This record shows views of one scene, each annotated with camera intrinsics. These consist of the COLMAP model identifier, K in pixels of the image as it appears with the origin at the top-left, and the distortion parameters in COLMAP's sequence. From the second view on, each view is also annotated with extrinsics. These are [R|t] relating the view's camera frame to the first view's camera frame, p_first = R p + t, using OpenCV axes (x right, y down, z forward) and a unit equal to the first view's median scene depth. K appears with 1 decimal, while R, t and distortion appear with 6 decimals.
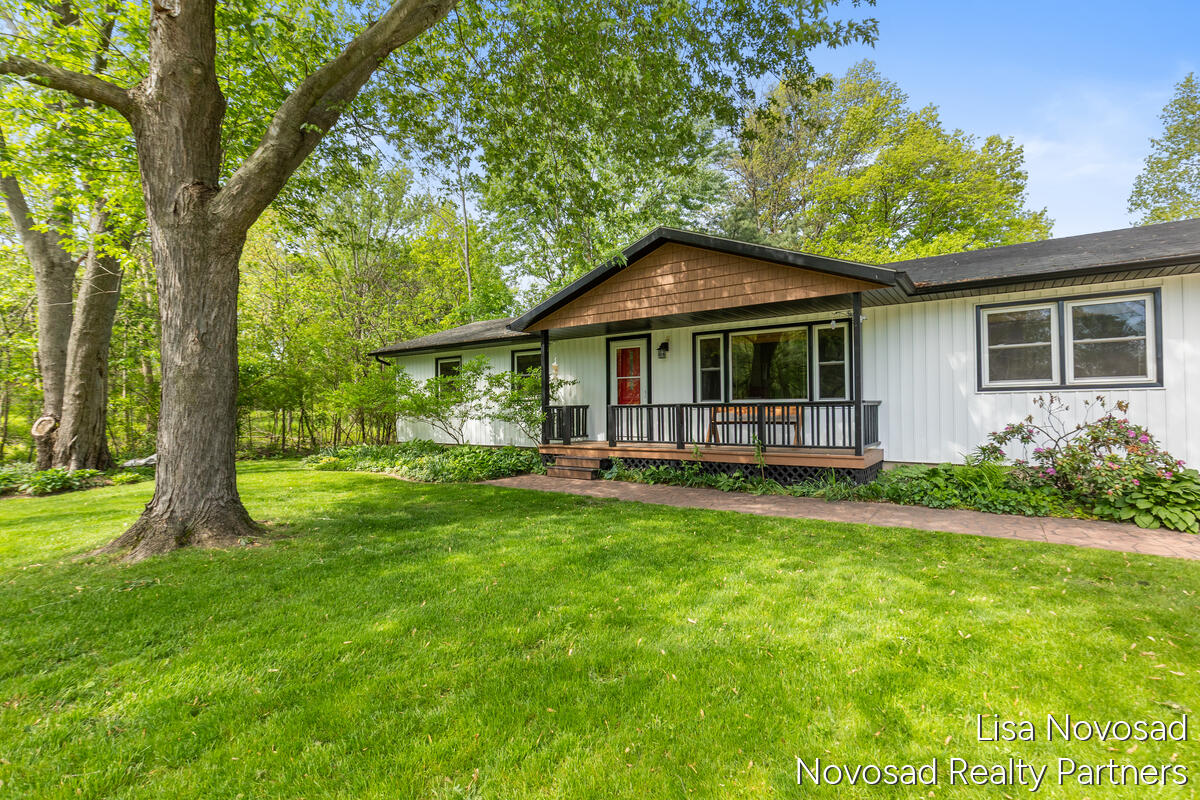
lens RADIAL K [[572.1, 0, 598.4], [0, 572.1, 398.1], [0, 0, 1]] dist [-0.004137, -0.000525]
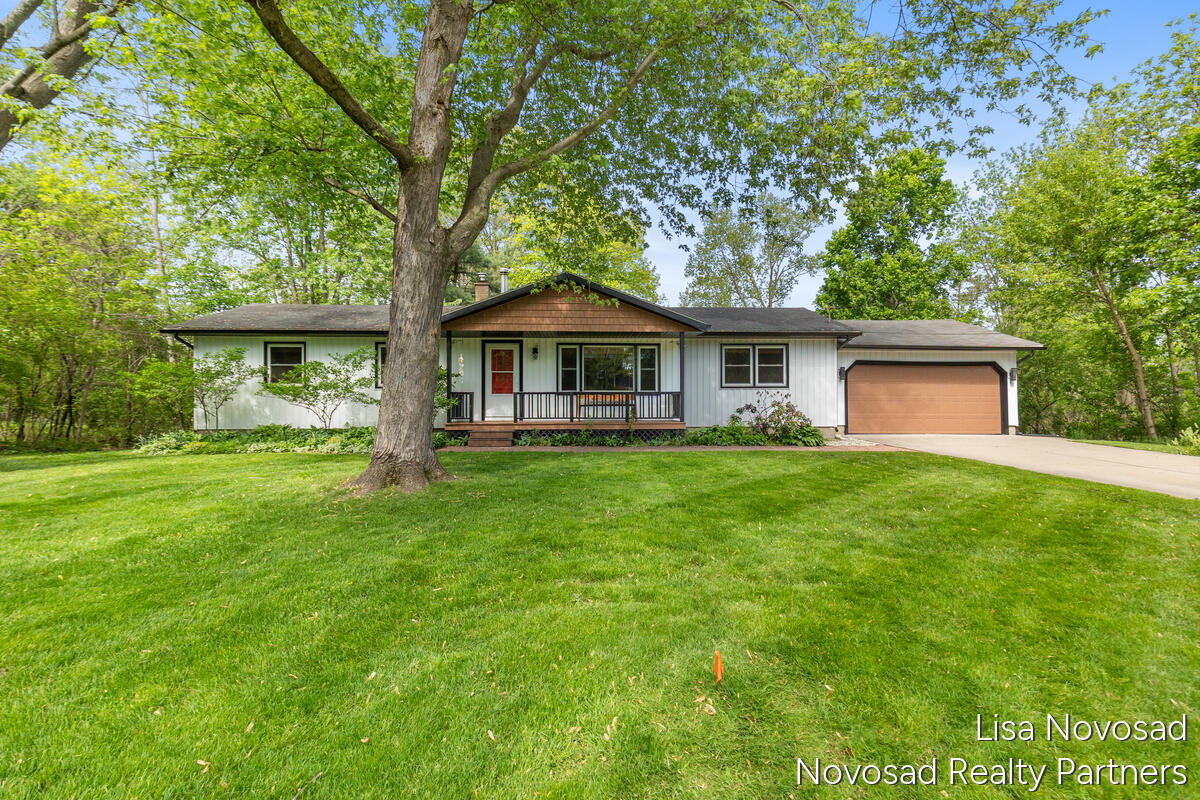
lens RADIAL K [[540.1, 0, 604.8], [0, 540.1, 404.4], [0, 0, 1]] dist [-0.003848, -0.000409]
pose [[0.778839, 0.001534, 0.627222, -0.610142], [-0.019539, 0.999571, 0.021818, 0.008638], [-0.626920, -0.029249, 0.778535, -0.138247]]
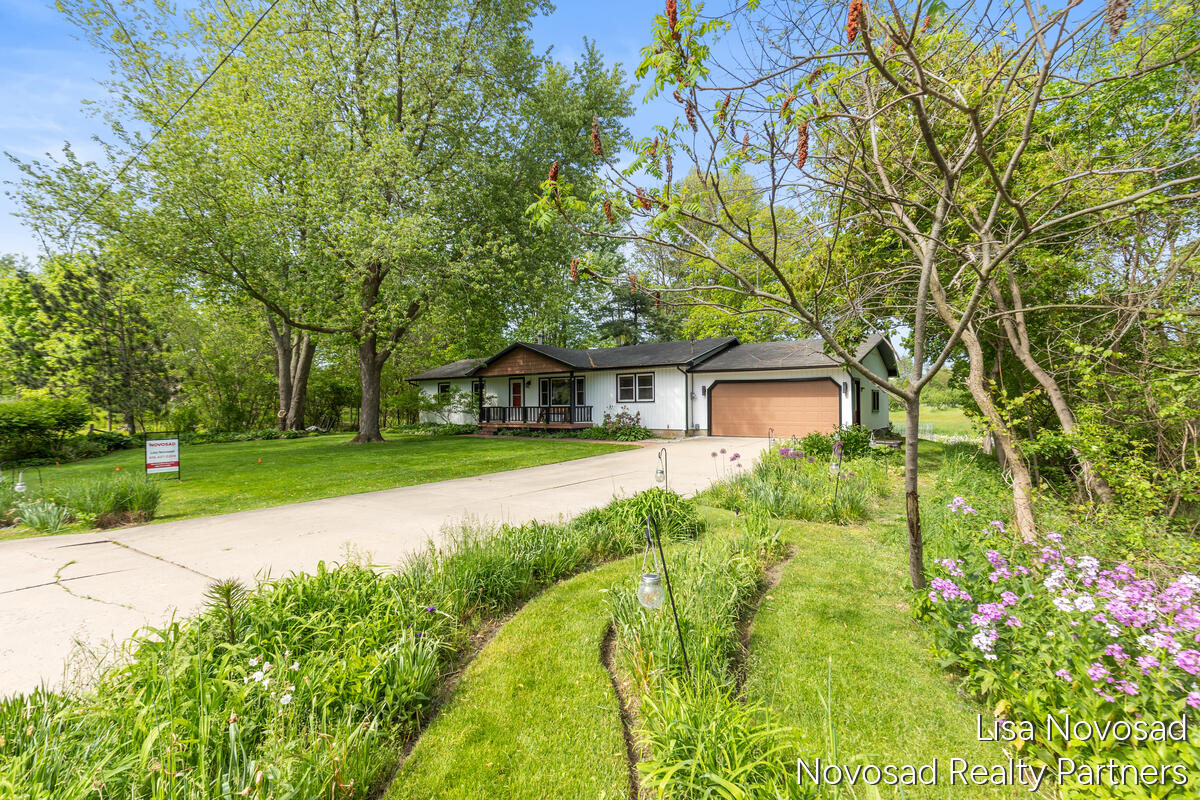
lens RADIAL K [[540.1, 0, 604.4], [0, 540.1, 400.2], [0, 0, 1]] dist [-0.003848, -0.000409]
pose [[0.999987, 0.004852, -0.001336, 0.470648], [-0.004849, 0.999987, 0.001521, -0.022958], [0.001344, -0.001515, 0.999998, -1.402371]]
